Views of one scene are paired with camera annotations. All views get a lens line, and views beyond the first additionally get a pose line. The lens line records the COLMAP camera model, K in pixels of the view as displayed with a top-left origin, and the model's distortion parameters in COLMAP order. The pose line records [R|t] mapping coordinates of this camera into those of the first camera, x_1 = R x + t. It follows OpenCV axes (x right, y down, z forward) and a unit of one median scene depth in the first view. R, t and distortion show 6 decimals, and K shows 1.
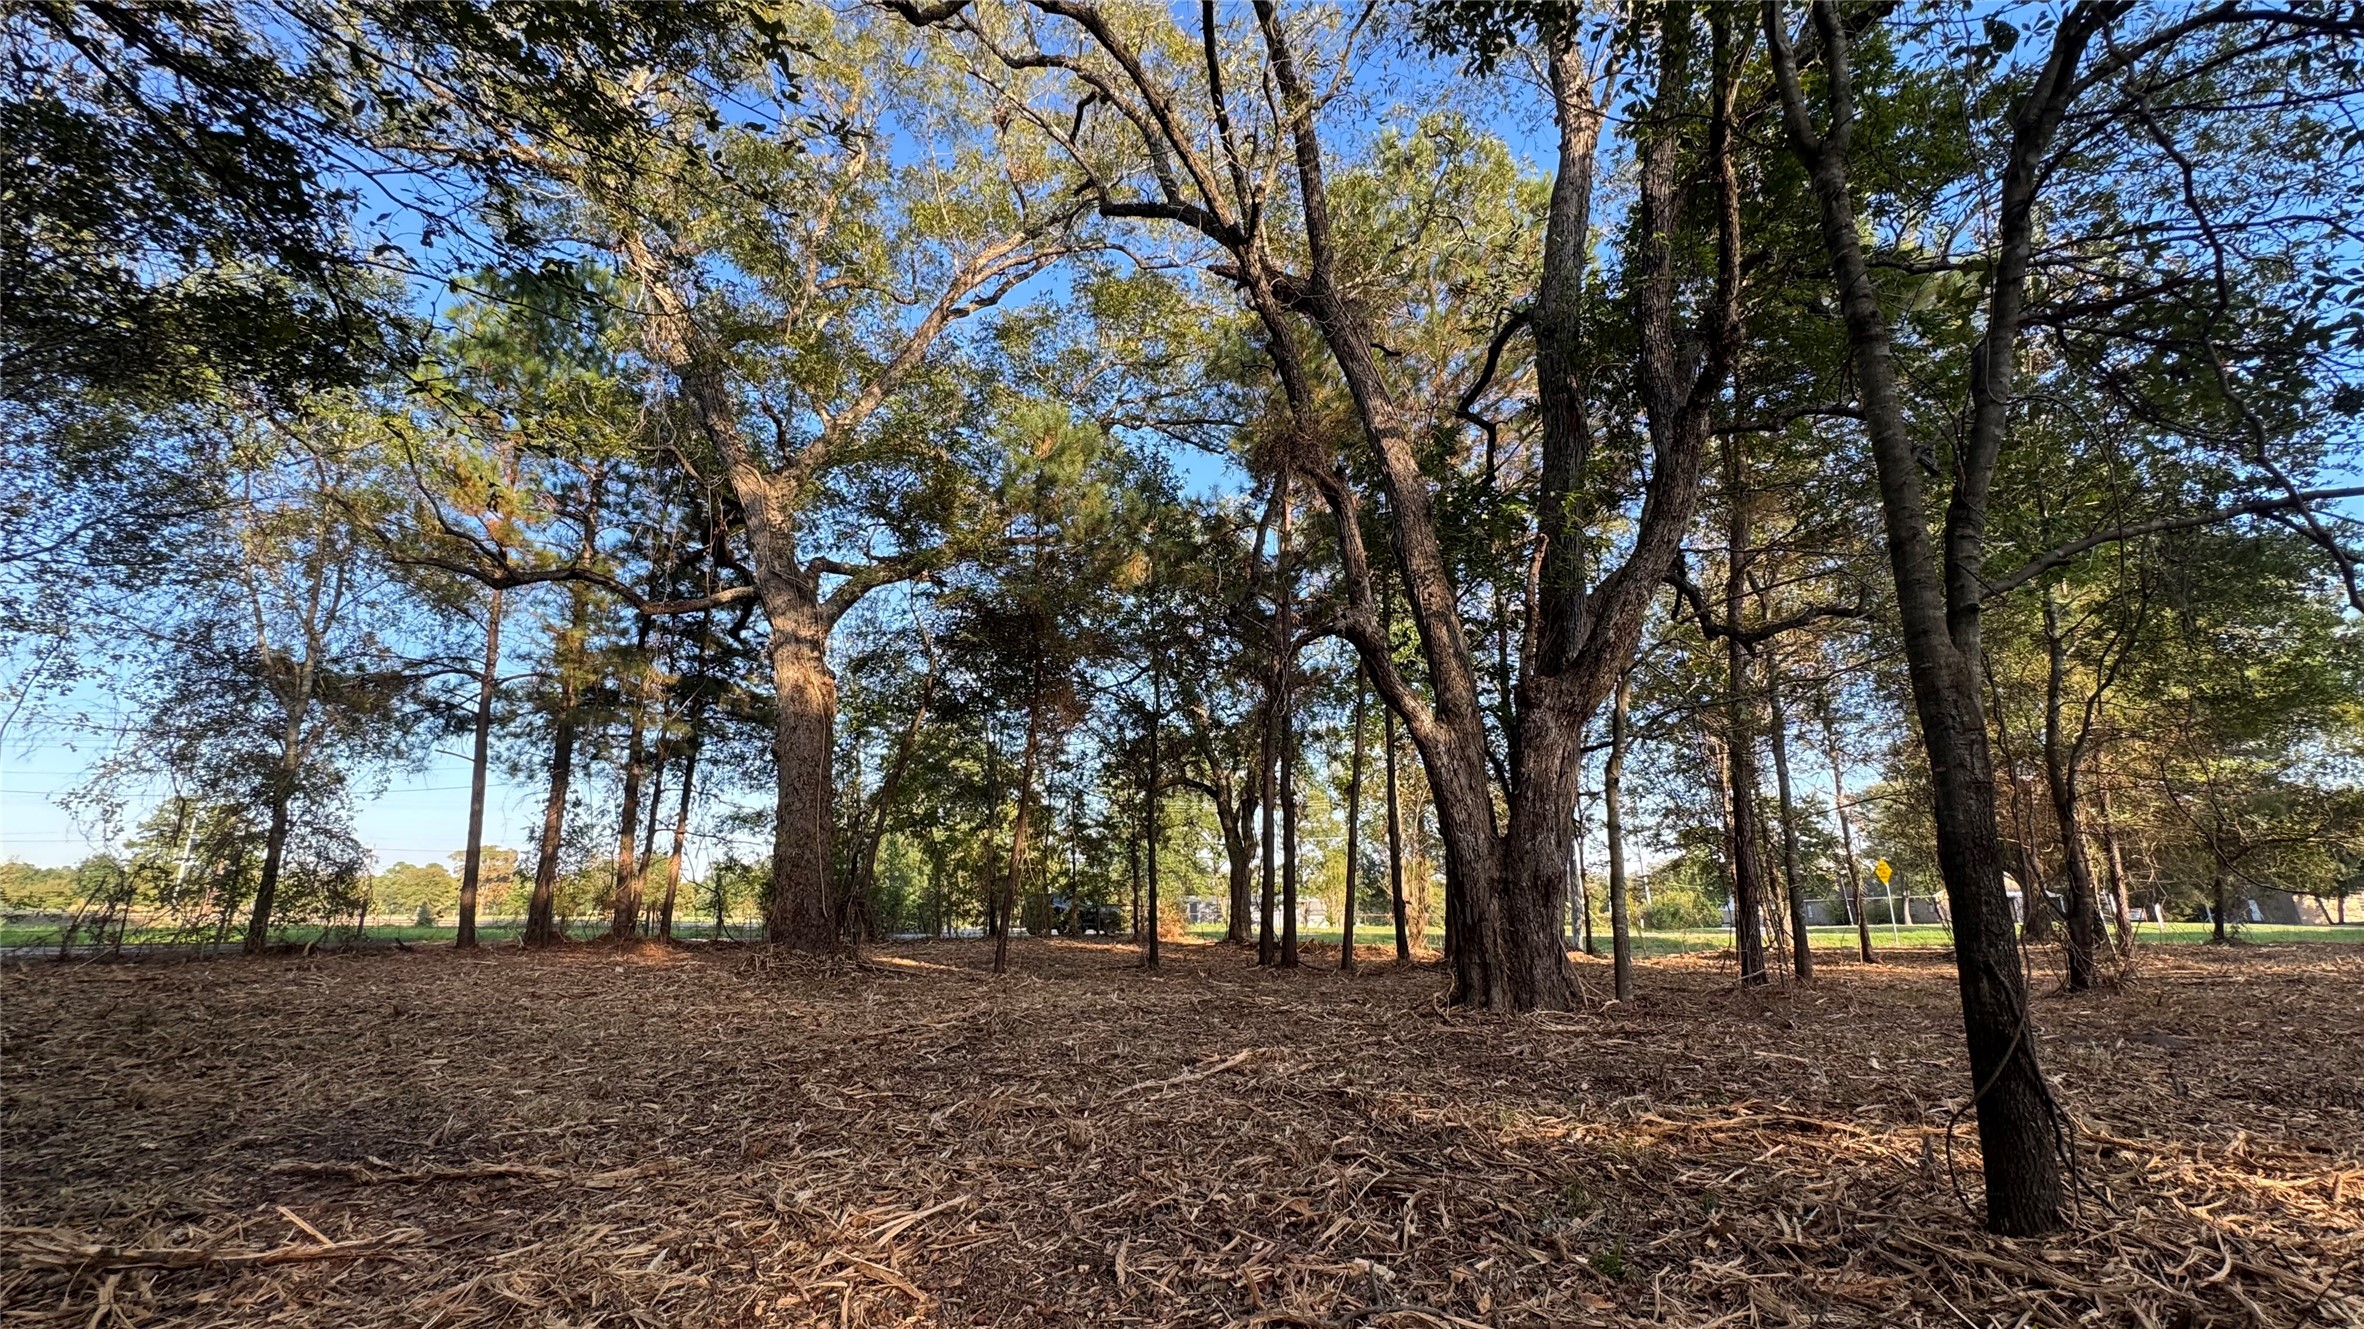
lens RADIAL K [[953.9, 0, 1186.2], [0, 953.9, 671.8], [0, 0, 1]] dist [-0.001445, 0.000334]
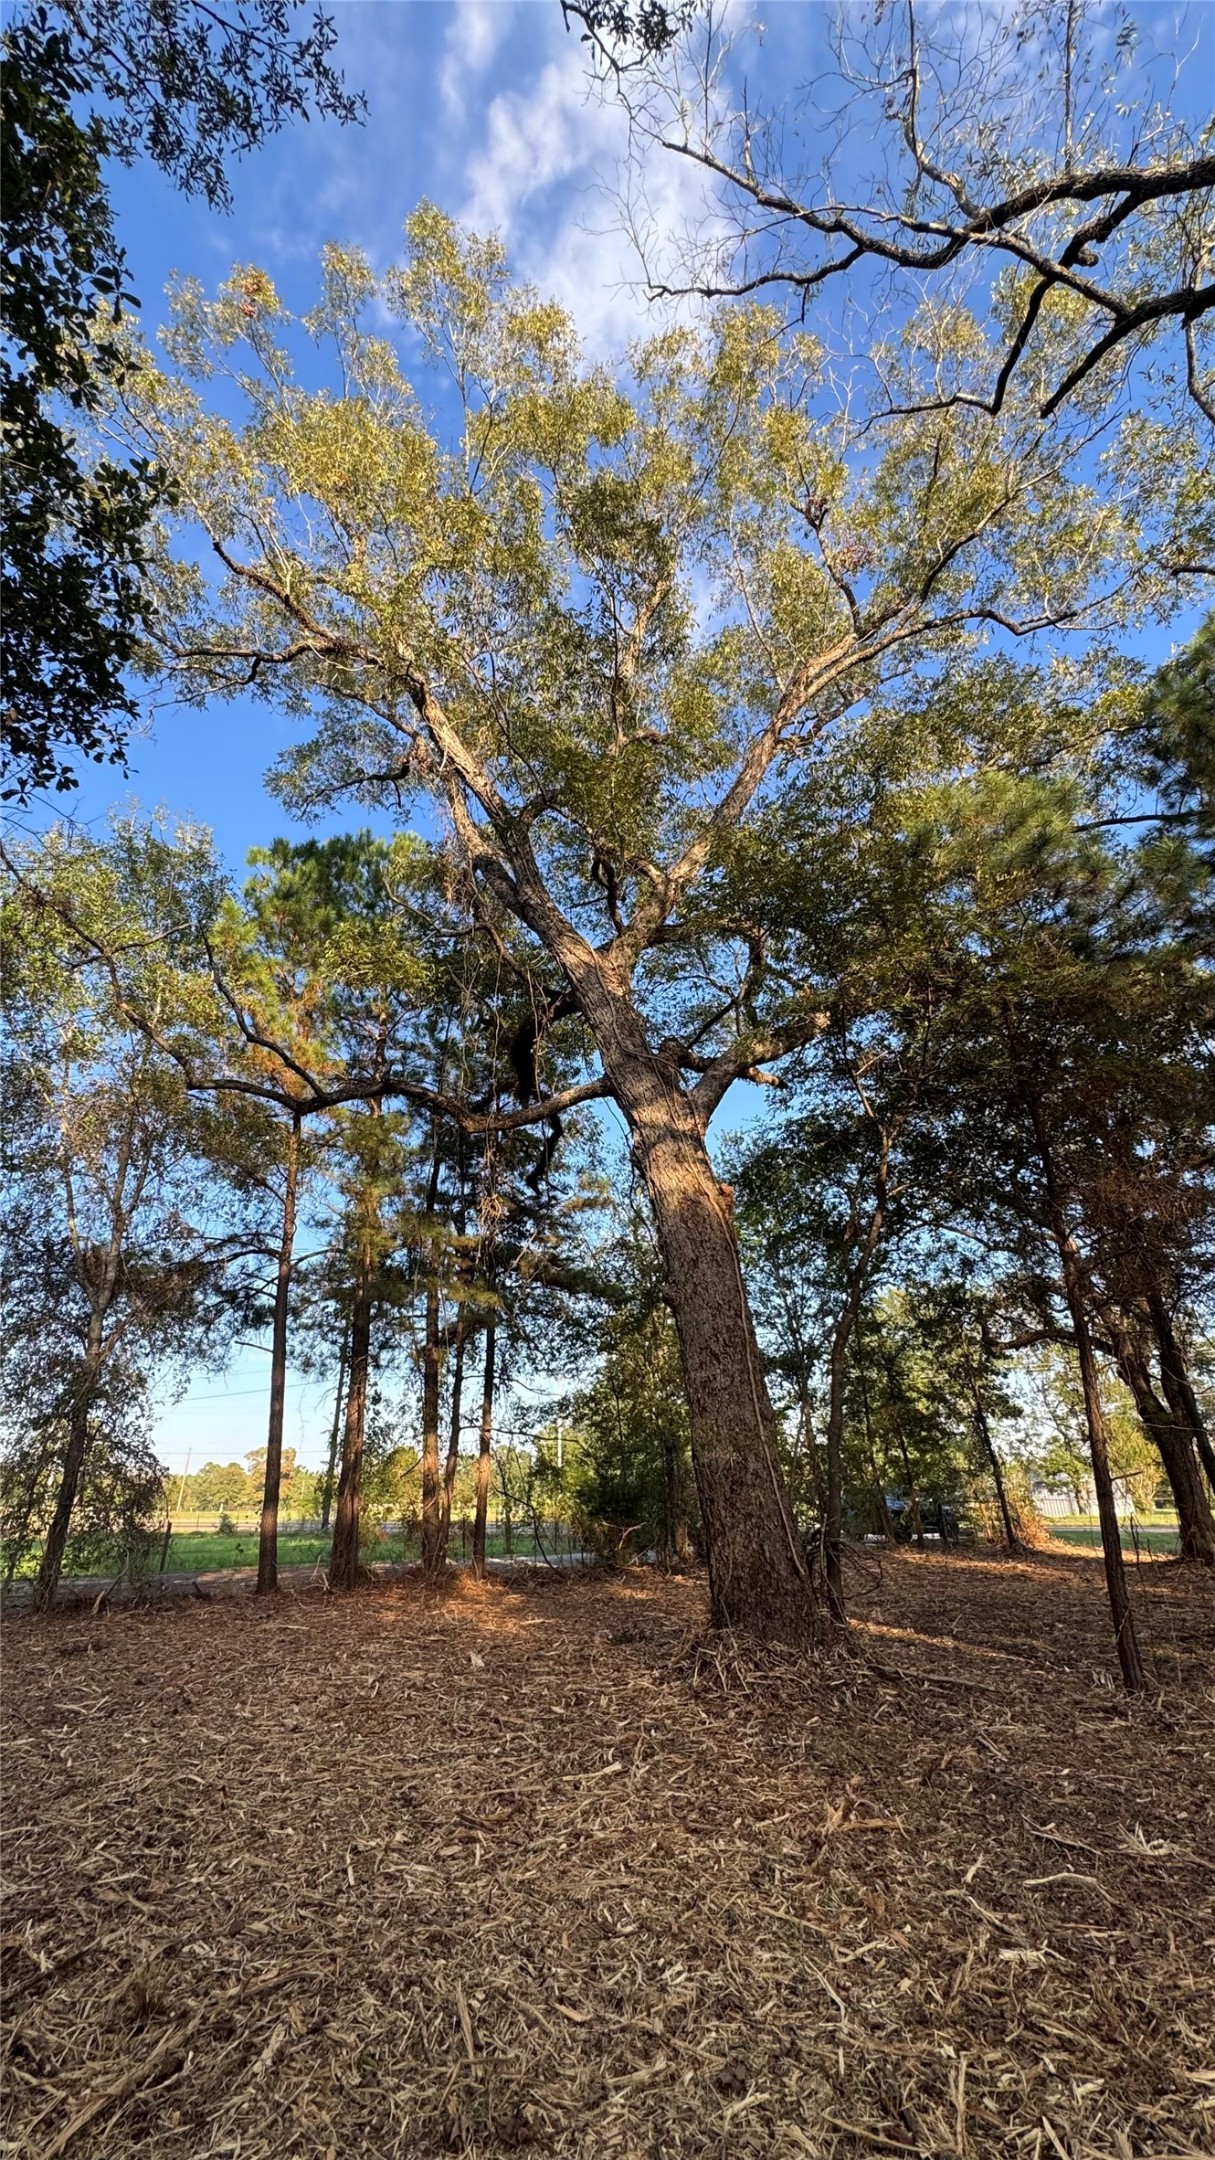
lens RADIAL K [[871.6, 0, 611.6], [0, 871.6, 1077.9], [0, 0, 1]] dist [-0.001445, 0.000334]
pose [[0.960380, -0.138627, -0.241771, -0.211940], [0.087949, 0.973936, -0.209078, 0.040611], [0.264453, 0.179531, 0.947541, 0.268964]]
